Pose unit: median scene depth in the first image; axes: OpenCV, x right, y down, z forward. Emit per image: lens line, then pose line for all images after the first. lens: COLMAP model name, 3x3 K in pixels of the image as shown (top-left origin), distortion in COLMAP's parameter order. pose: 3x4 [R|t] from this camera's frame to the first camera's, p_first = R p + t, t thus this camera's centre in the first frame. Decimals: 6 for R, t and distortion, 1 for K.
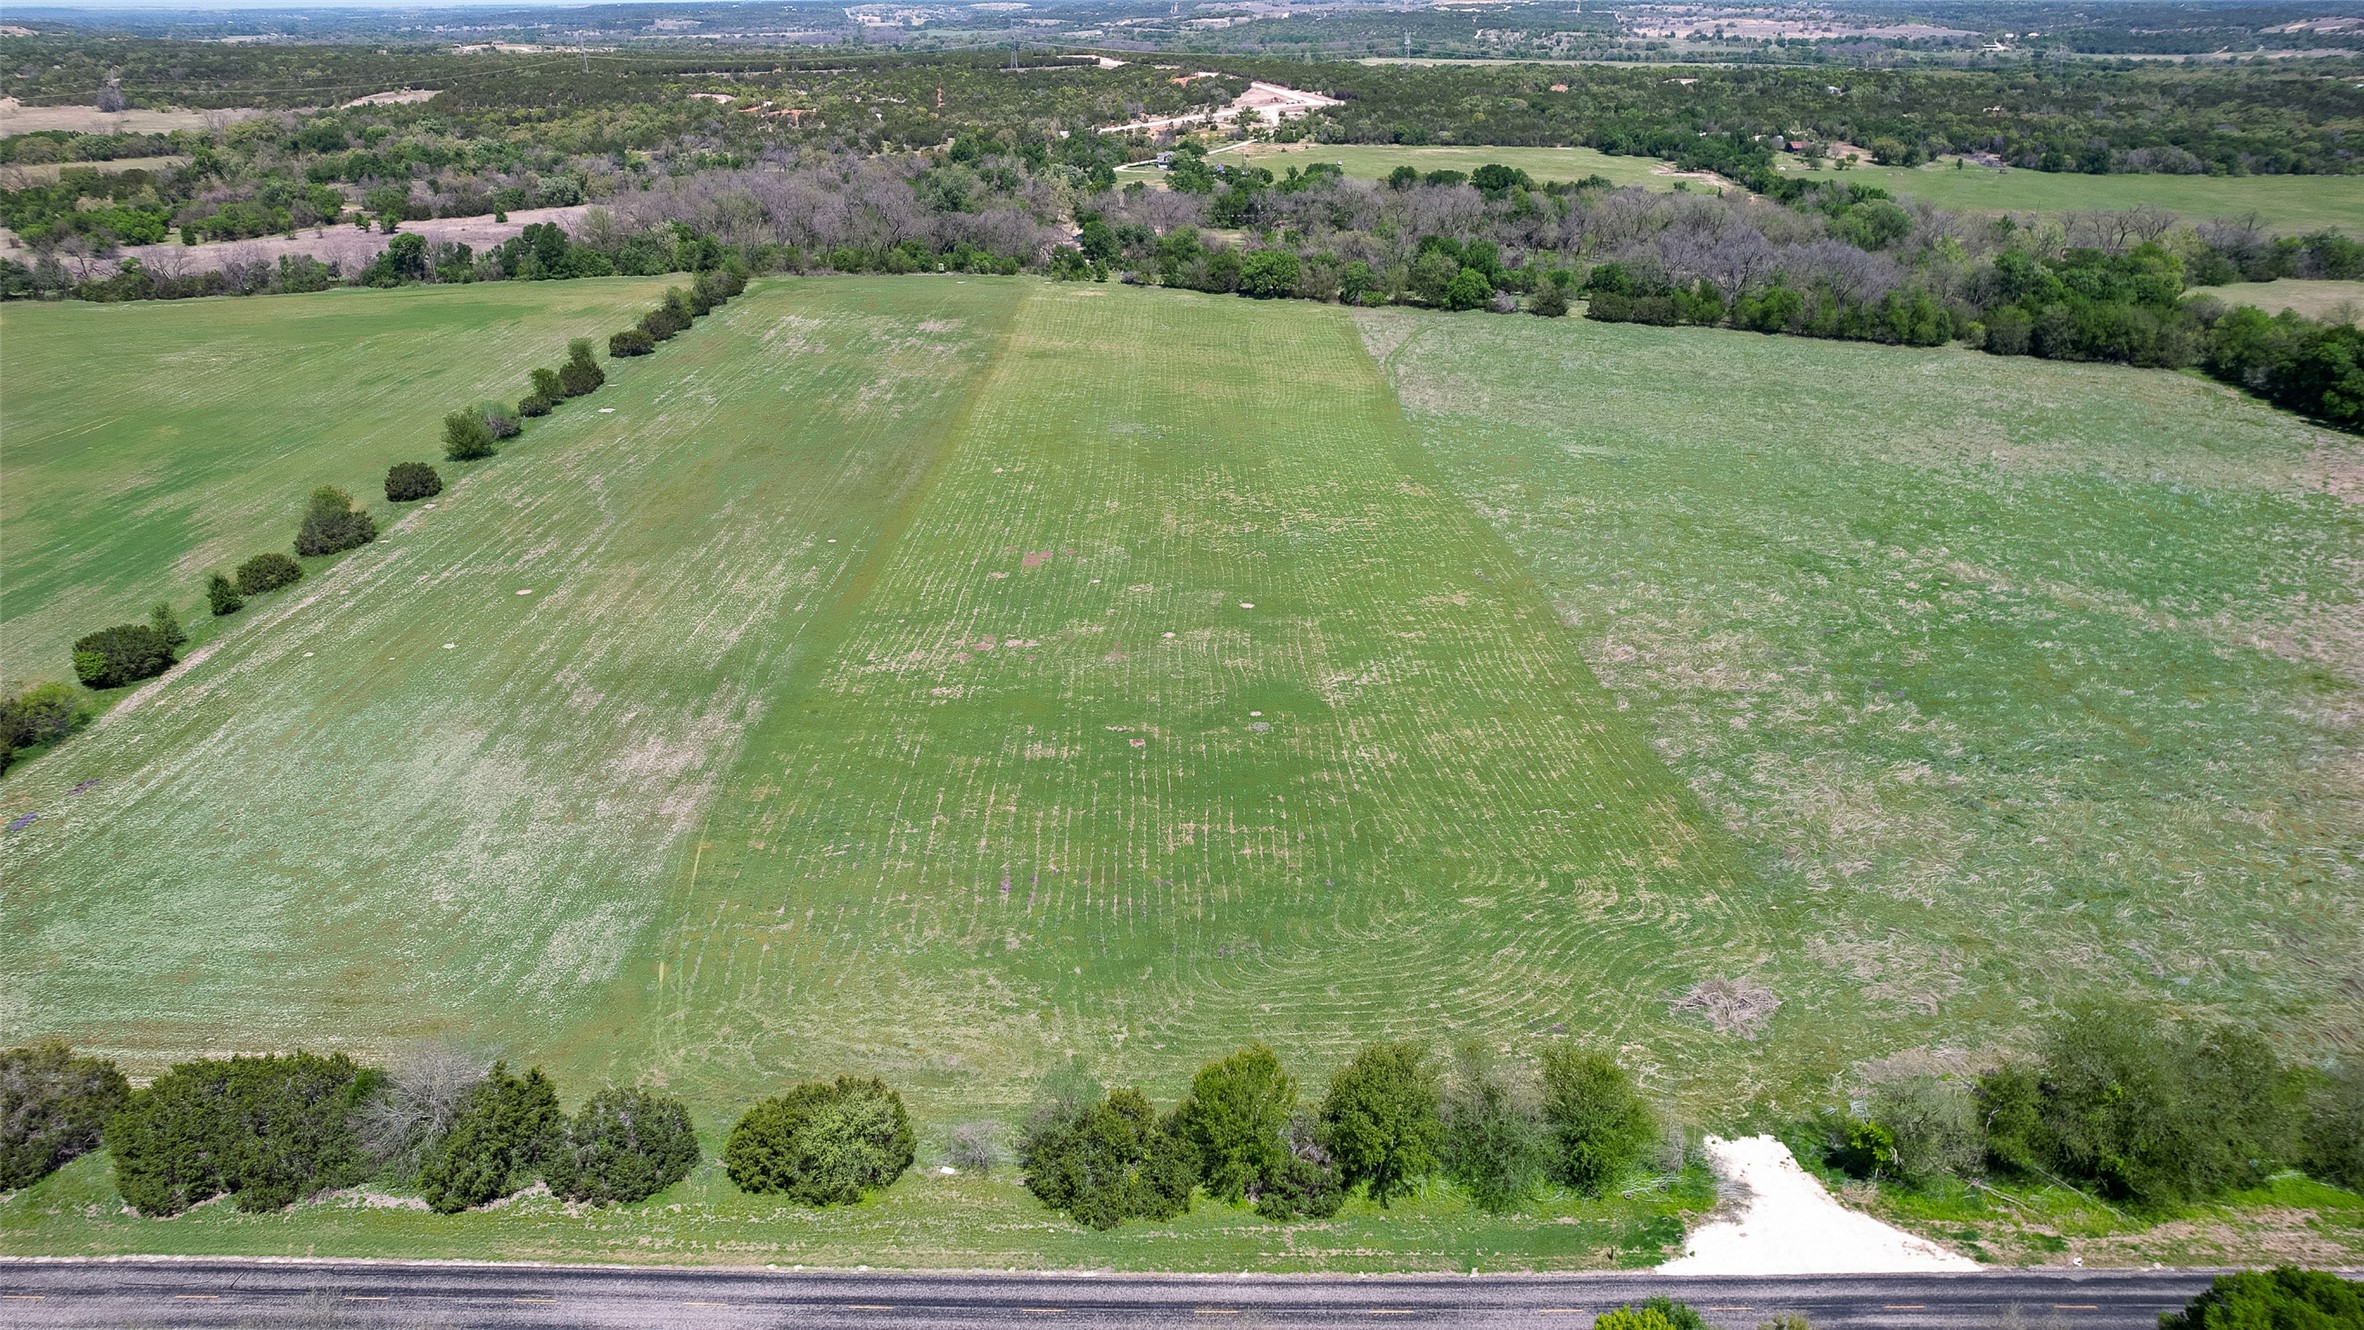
lens RADIAL K [[1486.1, 0, 1207.0], [0, 1486.1, 659.1], [0, 0, 1]] dist [-0.084458, 0.075663]
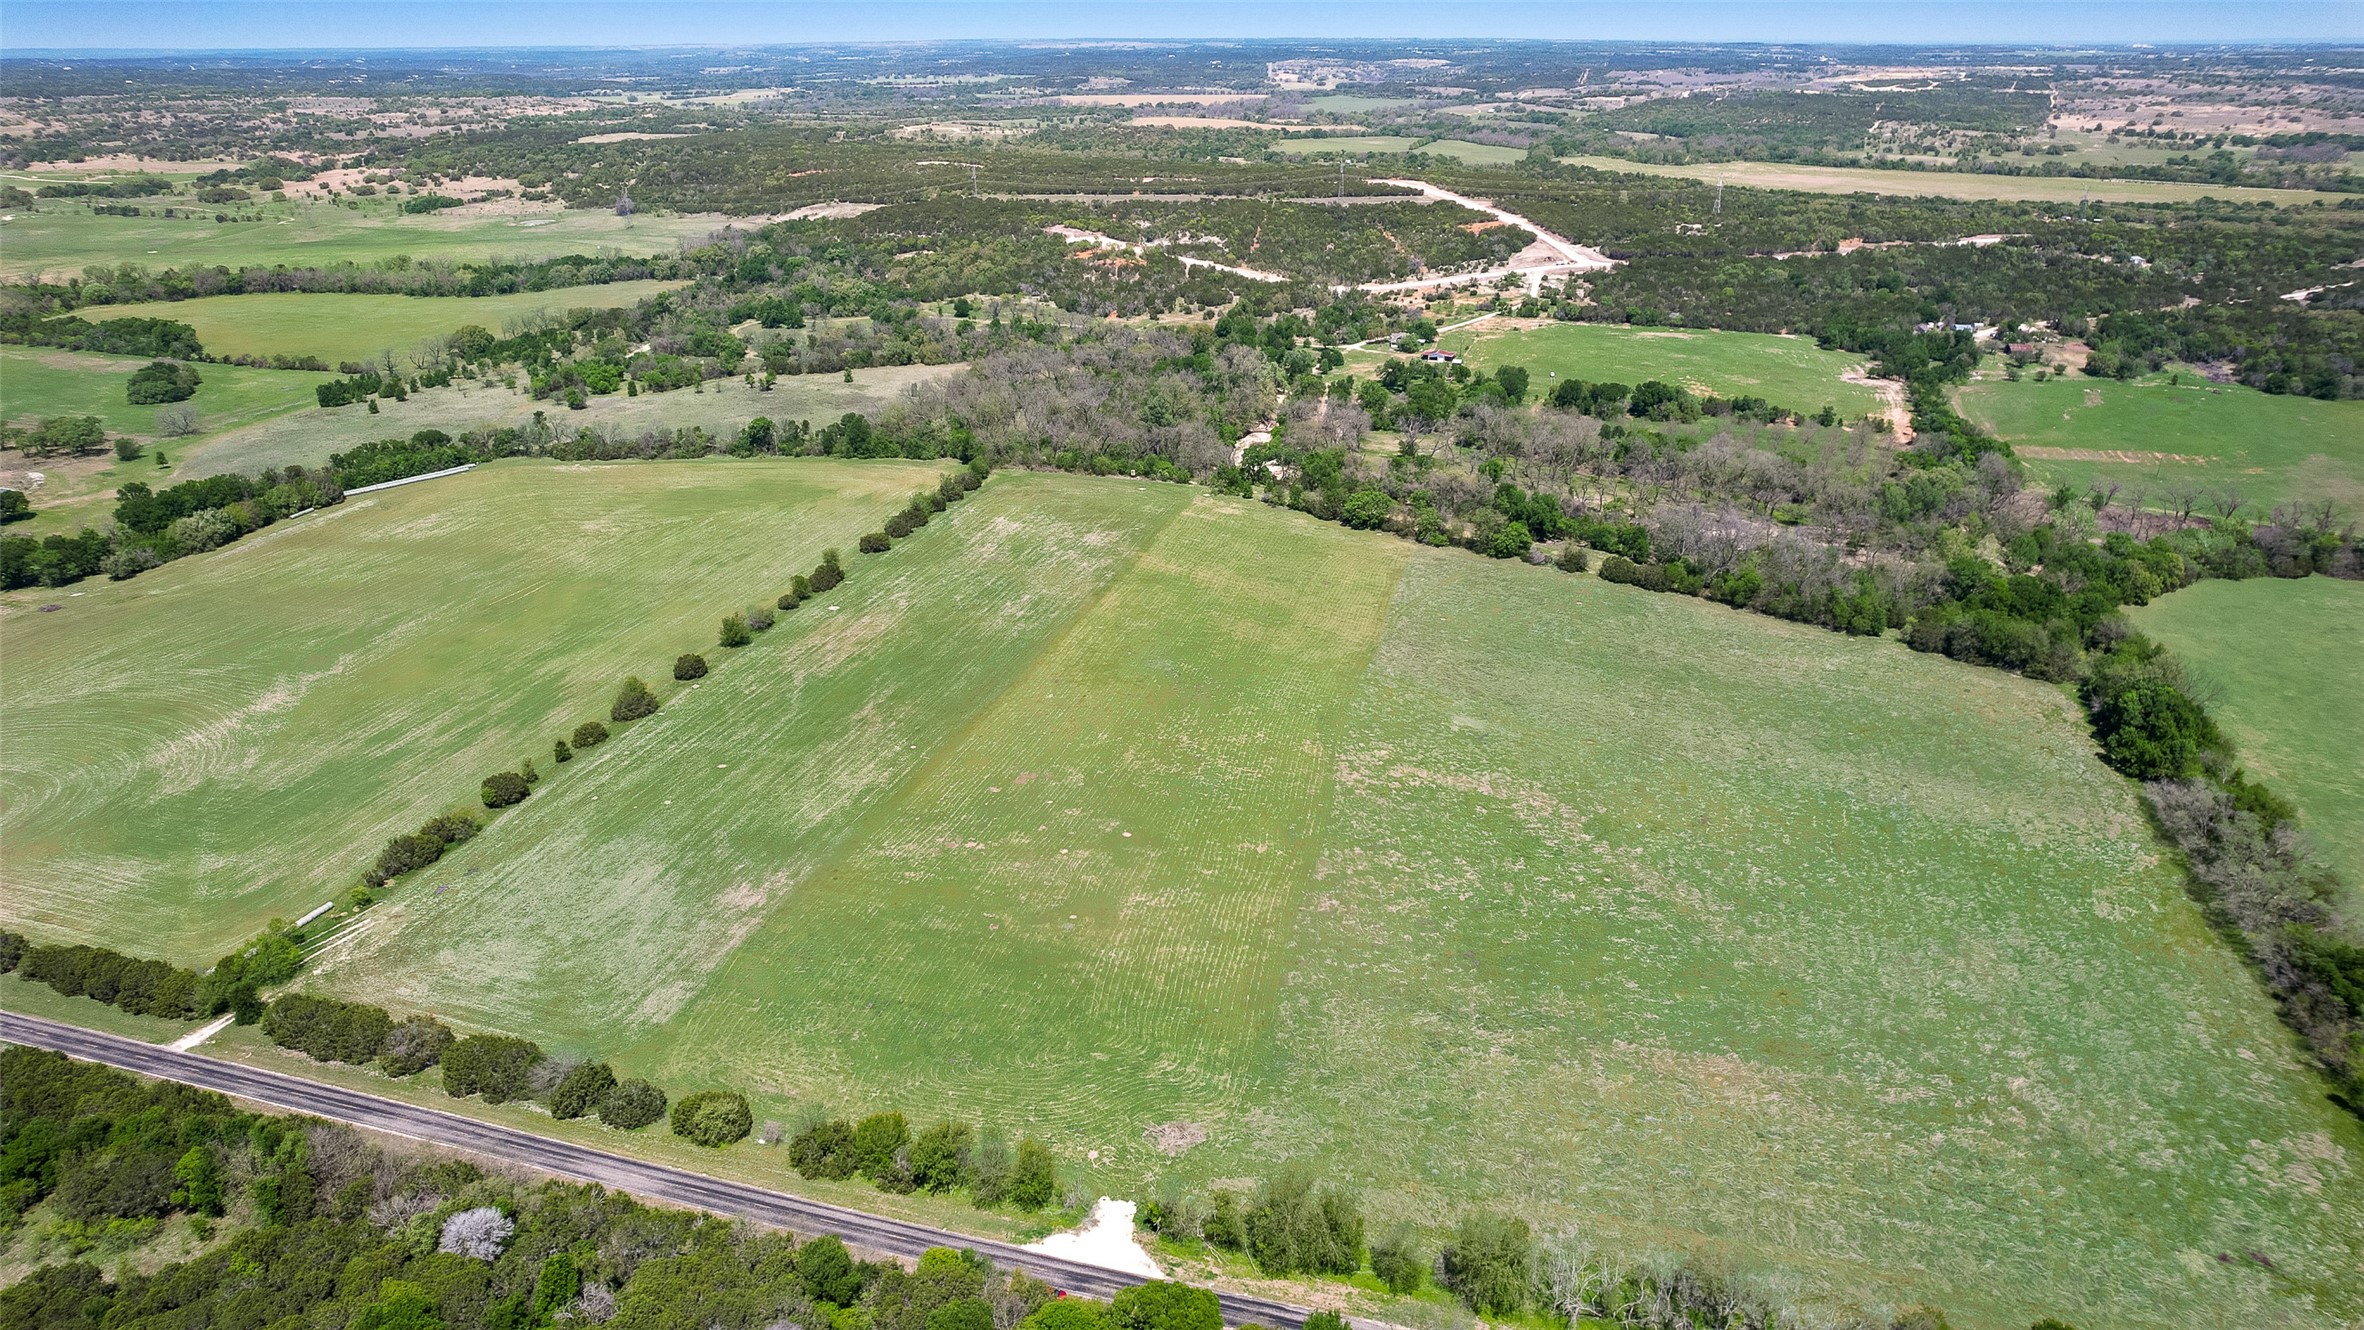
lens RADIAL K [[1459.5, 0, 1198.5], [0, 1459.5, 672.3], [0, 0, 1]] dist [-0.073115, 0.060074]
pose [[0.964299, 0.104695, -0.243241, 0.528387], [-0.109559, 0.993959, -0.006516, -0.237406], [0.241089, 0.032932, 0.969944, -0.558579]]
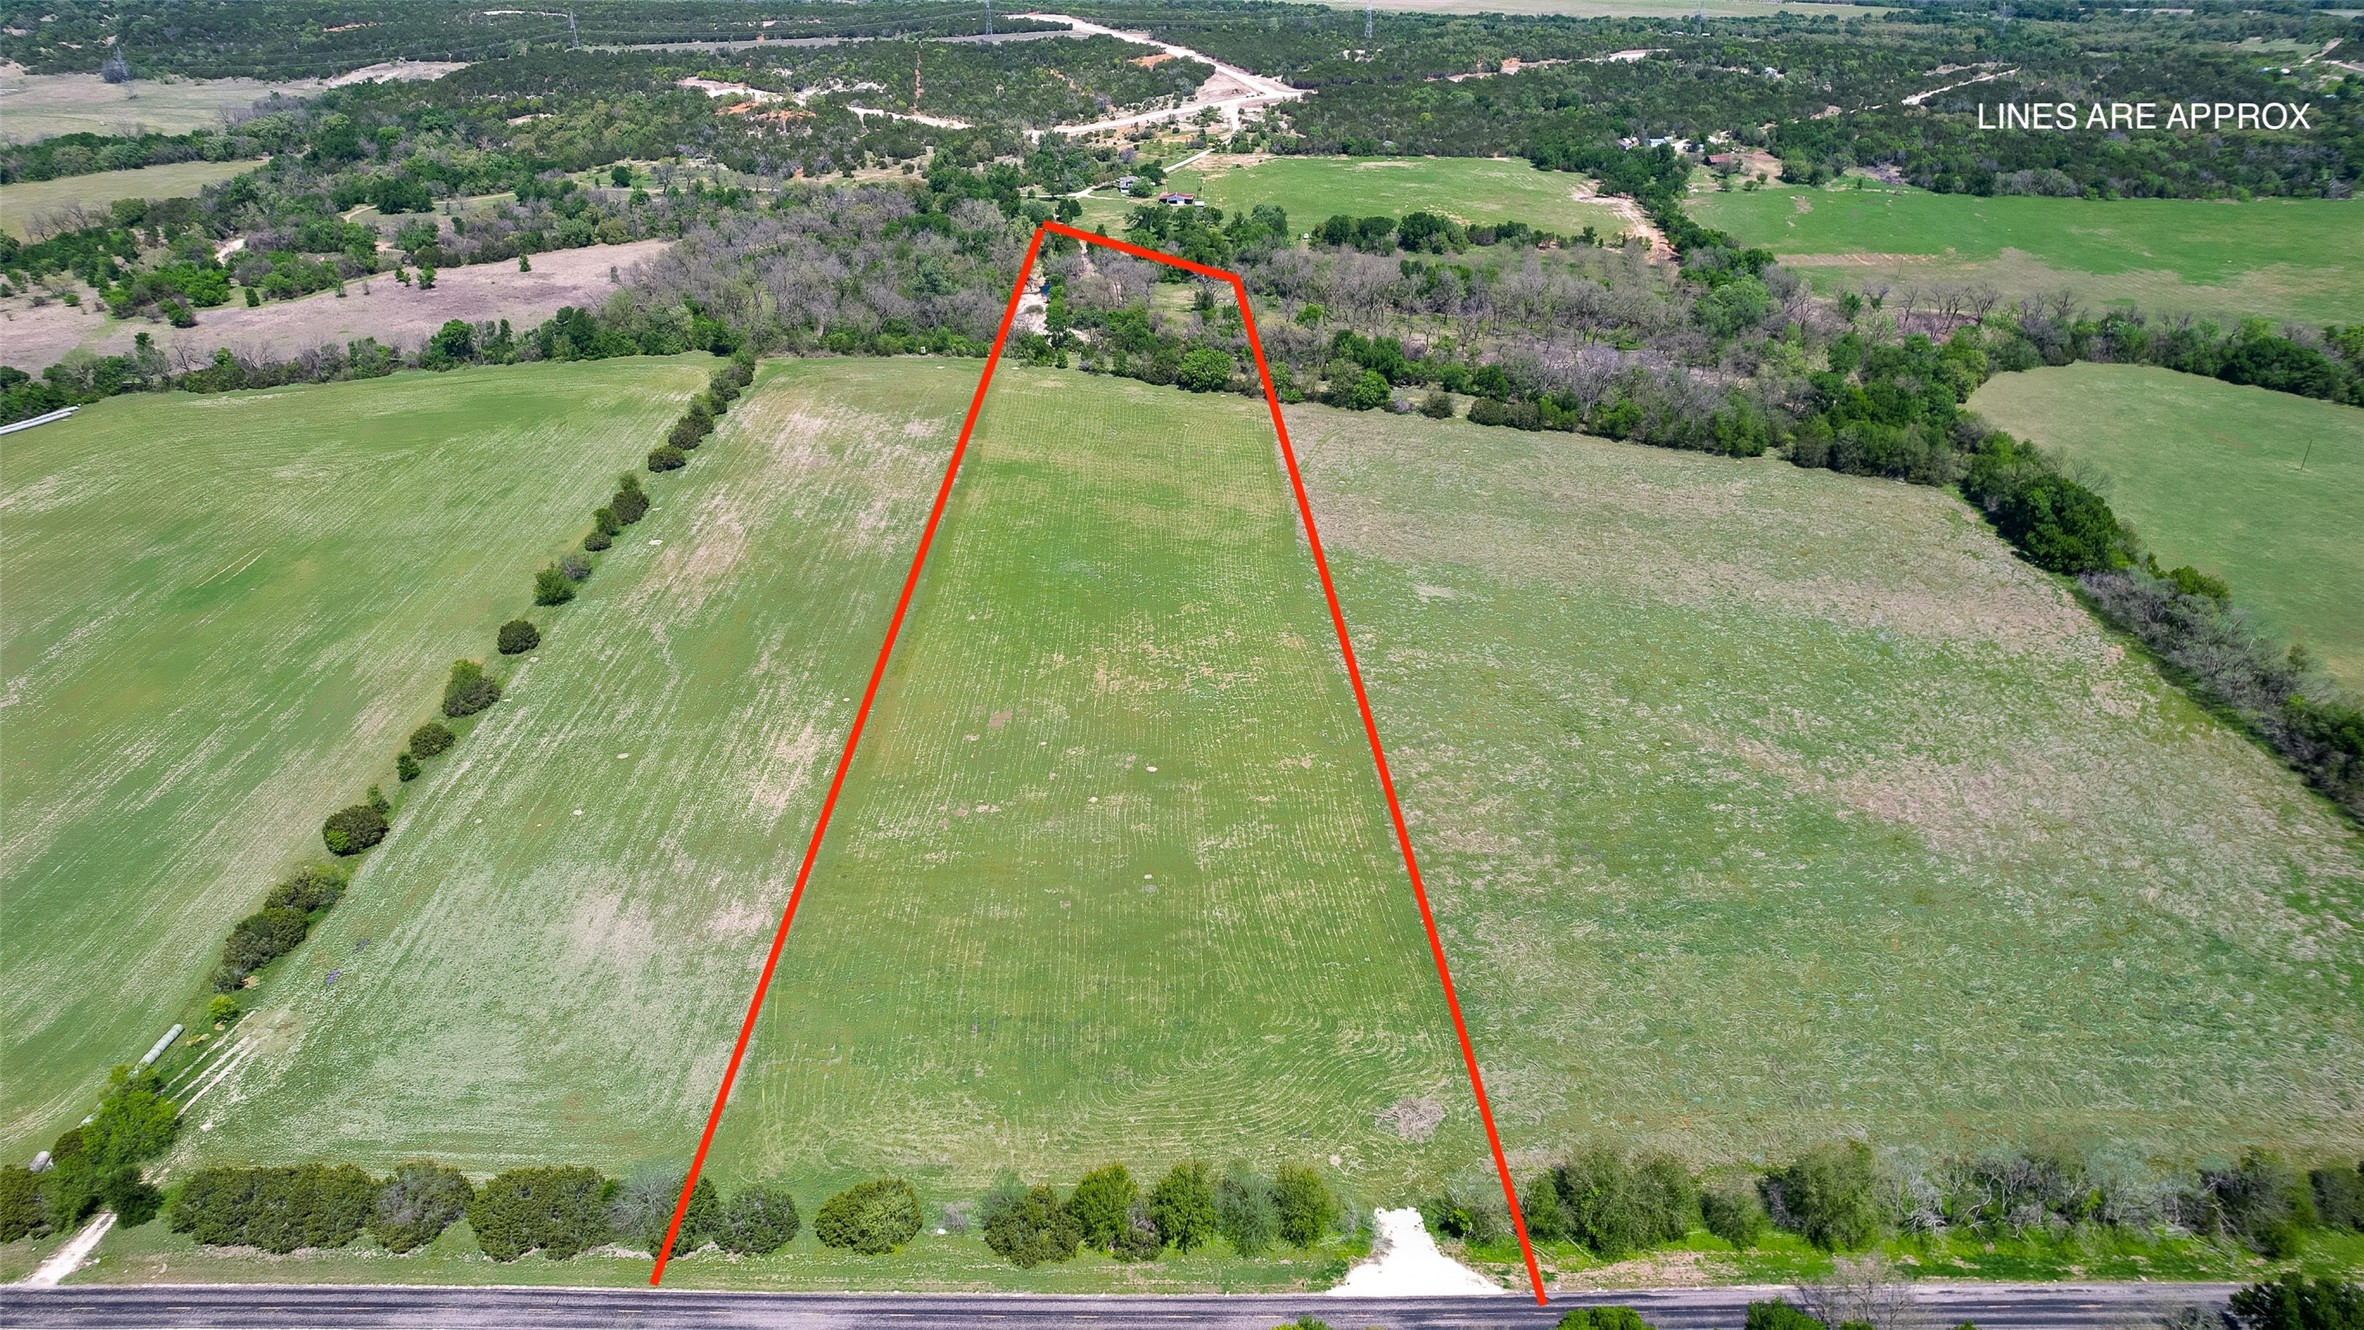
lens RADIAL K [[1459.5, 0, 1198.5], [0, 1459.5, 672.3], [0, 0, 1]] dist [-0.073115, 0.060074]
pose [[0.999979, -0.004006, 0.005009, 0.074209], [0.003604, 0.996956, 0.077888, -0.267513], [-0.005306, -0.077868, 0.996950, -0.398608]]
